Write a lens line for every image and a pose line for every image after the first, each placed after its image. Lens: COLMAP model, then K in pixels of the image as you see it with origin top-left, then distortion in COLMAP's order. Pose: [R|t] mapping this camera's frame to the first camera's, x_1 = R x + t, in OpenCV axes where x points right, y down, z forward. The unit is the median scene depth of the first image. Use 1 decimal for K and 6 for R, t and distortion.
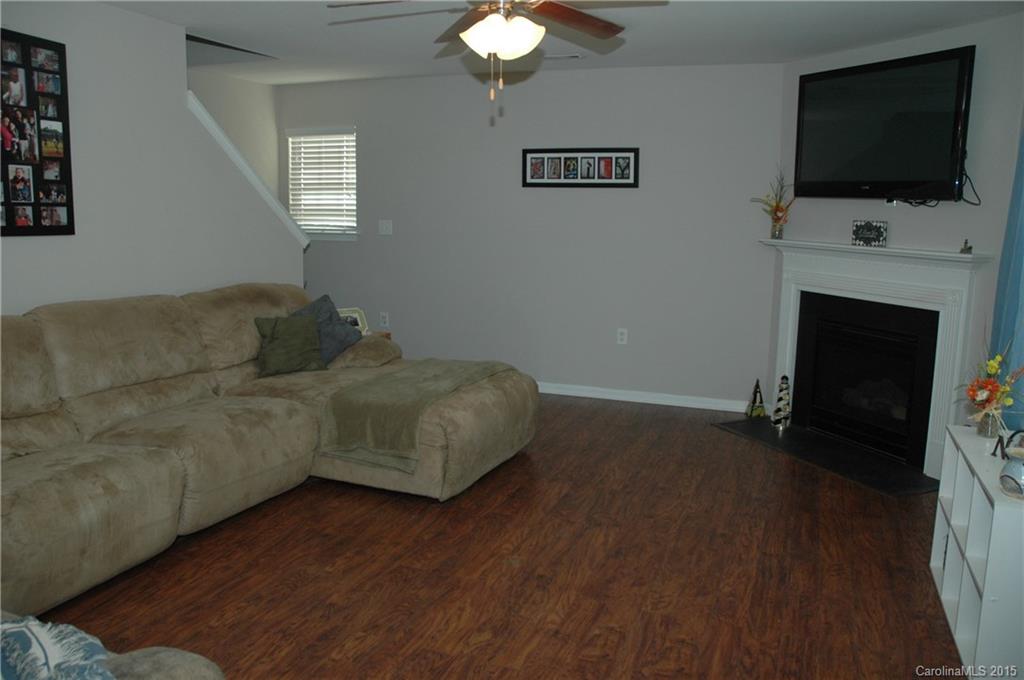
lens RADIAL K [[800.8, 0, 512.0], [0, 800.8, 340.0], [0, 0, 1]] dist [-0.174343, 0.158801]
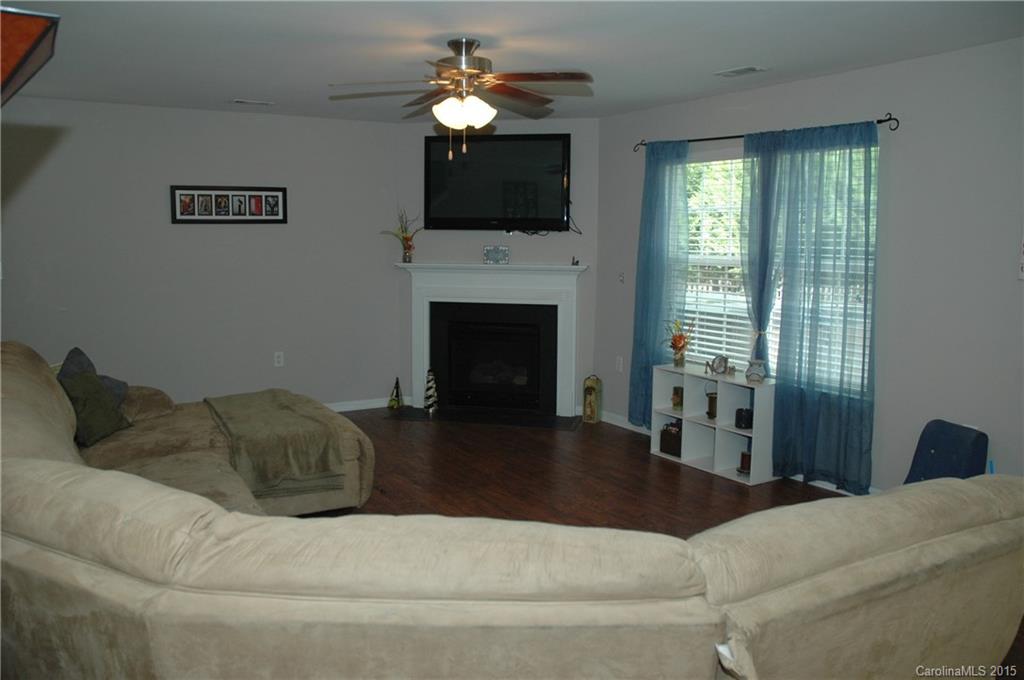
lens RADIAL K [[800.8, 0, 512.0], [0, 800.8, 340.0], [0, 0, 1]] dist [-0.174343, 0.158801]
pose [[0.606265, -0.109702, 0.787660, -0.537909], [0.134725, 0.990292, 0.034224, -0.025698], [-0.783768, 0.085369, 0.615159, 0.087813]]
